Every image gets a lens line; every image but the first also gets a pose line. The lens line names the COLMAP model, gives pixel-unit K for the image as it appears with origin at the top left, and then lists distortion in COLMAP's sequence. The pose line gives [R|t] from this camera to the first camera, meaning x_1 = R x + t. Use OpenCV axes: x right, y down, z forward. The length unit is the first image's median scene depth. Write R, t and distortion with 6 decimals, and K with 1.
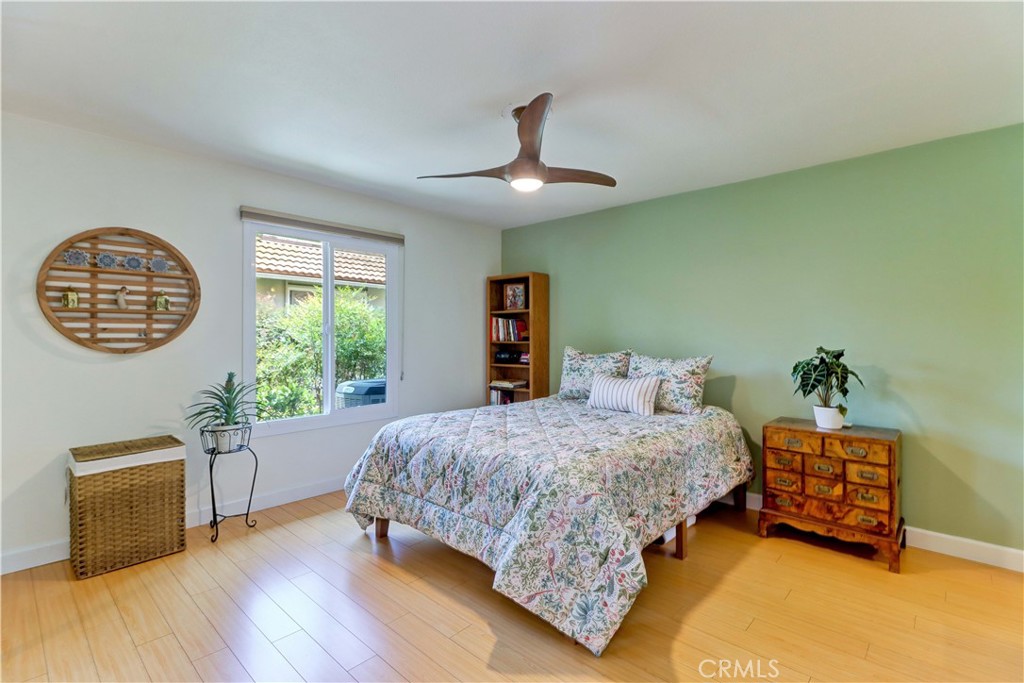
lens RADIAL K [[472.5, 0, 522.0], [0, 472.5, 340.0], [0, 0, 1]] dist [0.014878, -0.009275]
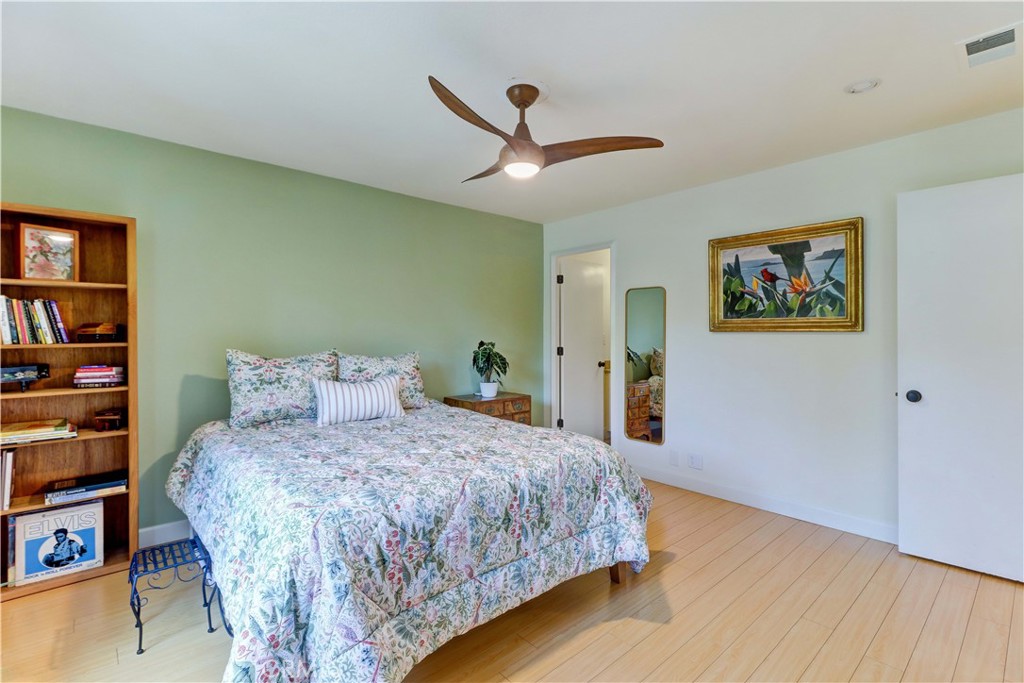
lens RADIAL K [[472.5, 0, 518.6], [0, 472.5, 338.9], [0, 0, 1]] dist [0.014878, -0.009275]
pose [[0.093867, -0.011064, 0.995523, -0.783771], [0.007160, 0.999920, 0.010438, -0.007341], [-0.995559, 0.006148, 0.093938, 0.789038]]
